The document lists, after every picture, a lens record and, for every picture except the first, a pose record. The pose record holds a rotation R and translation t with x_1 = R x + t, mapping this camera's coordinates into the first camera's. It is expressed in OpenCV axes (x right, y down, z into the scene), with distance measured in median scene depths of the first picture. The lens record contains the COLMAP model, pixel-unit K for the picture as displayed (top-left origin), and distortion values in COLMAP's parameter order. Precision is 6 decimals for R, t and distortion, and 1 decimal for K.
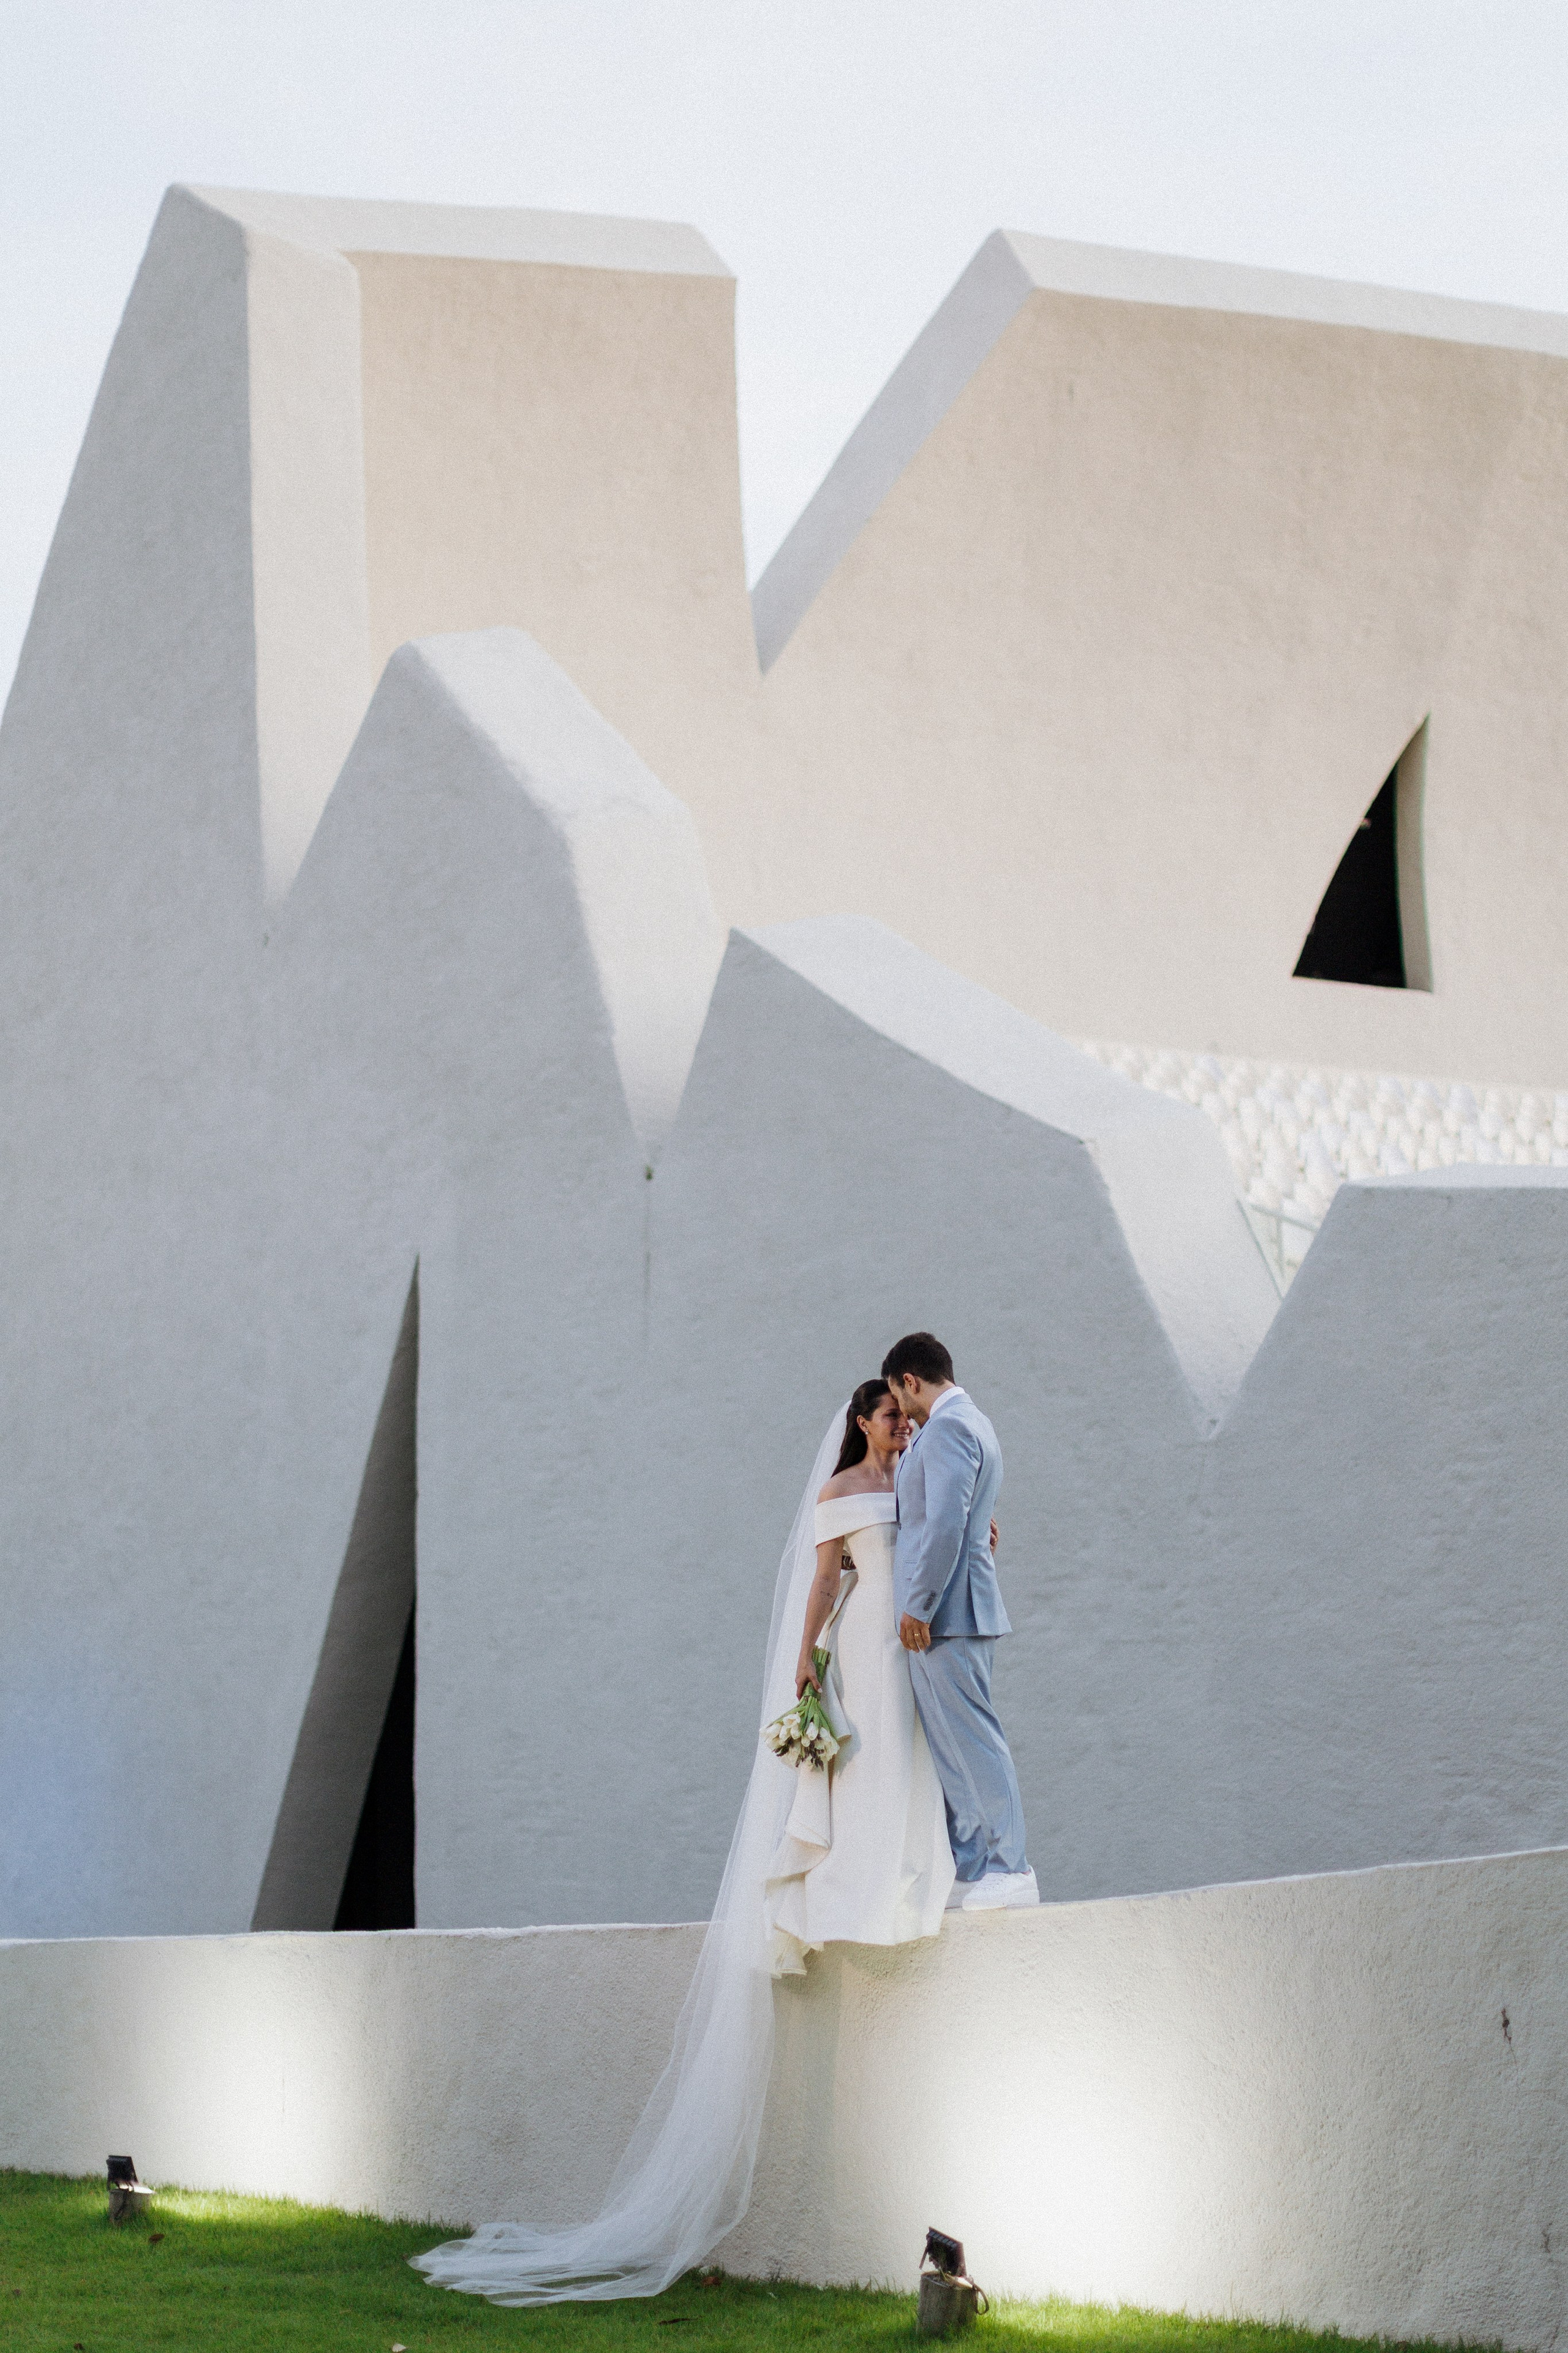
lens RADIAL K [[3612.4, 0, 768.2], [0, 3612.4, 1209.0], [0, 0, 1]] dist [0.022258, -0.045307]
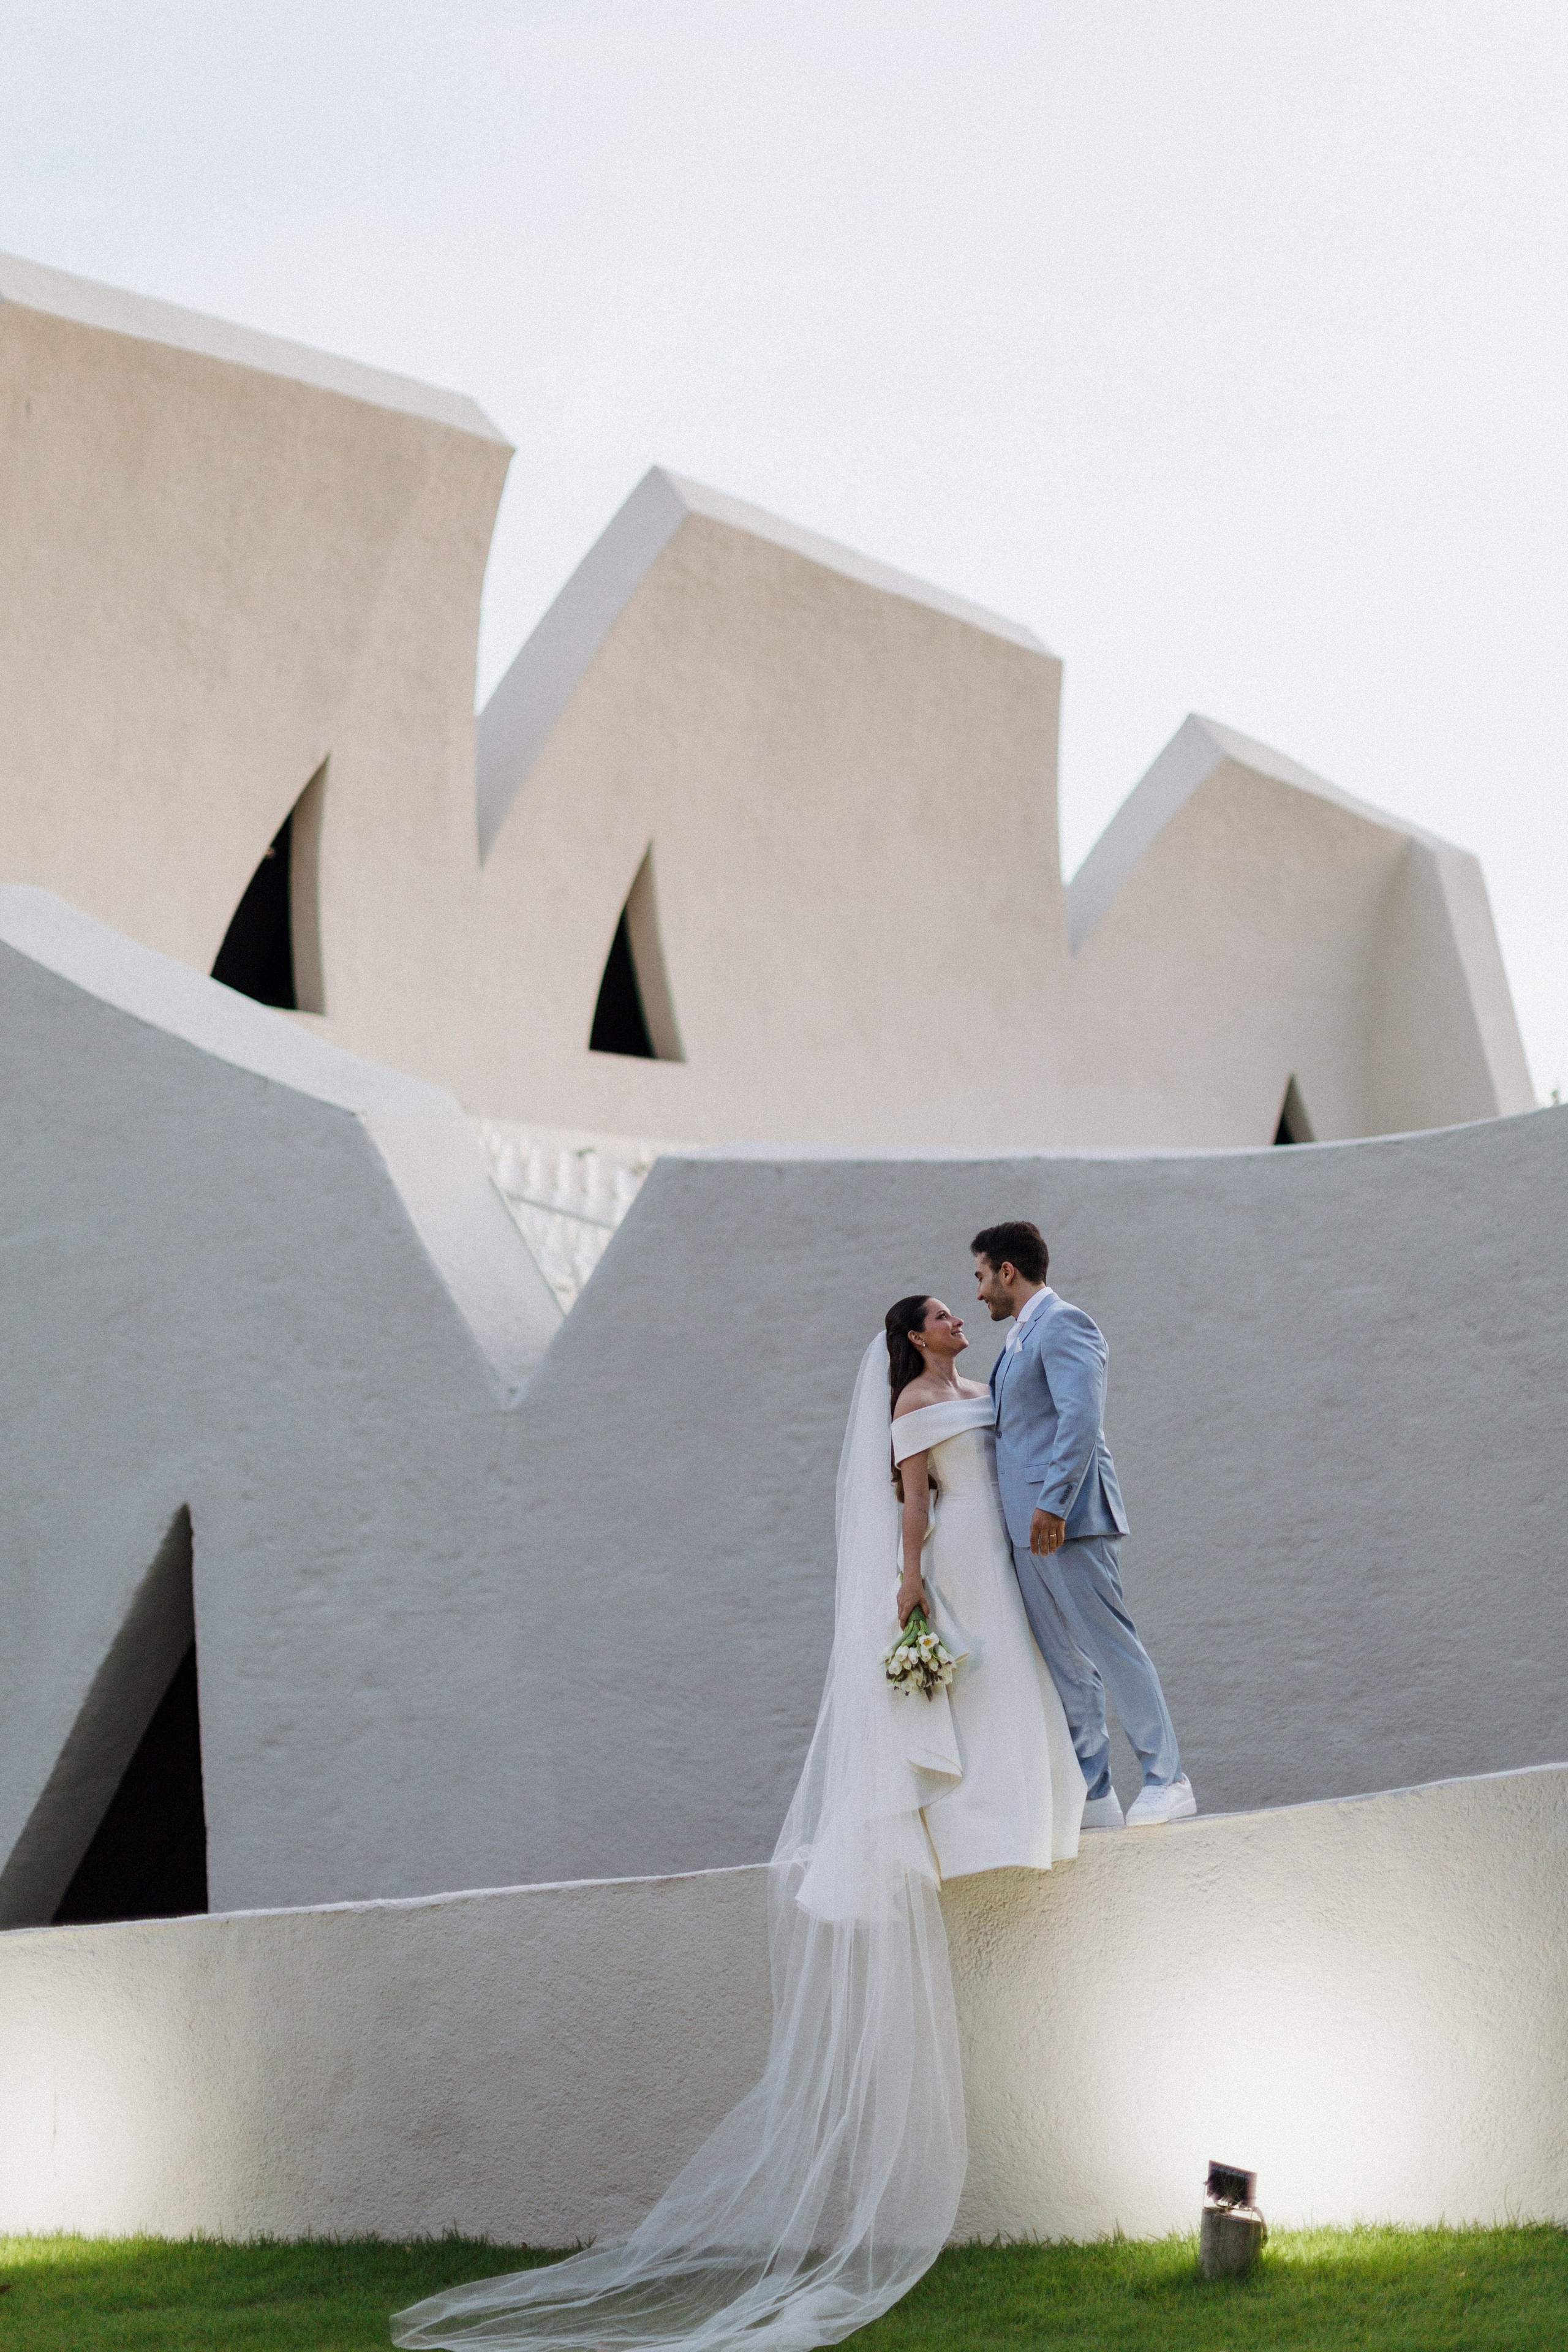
lens RADIAL K [[3368.3, 0, 780.5], [0, 3368.3, 1134.3], [0, 0, 1]] dist [0.008846, 0.007311]
pose [[0.915862, 0.025834, 0.400661, -0.178725], [-0.011438, 0.999202, -0.038280, 0.021356], [-0.401330, 0.030476, 0.915427, 0.100660]]
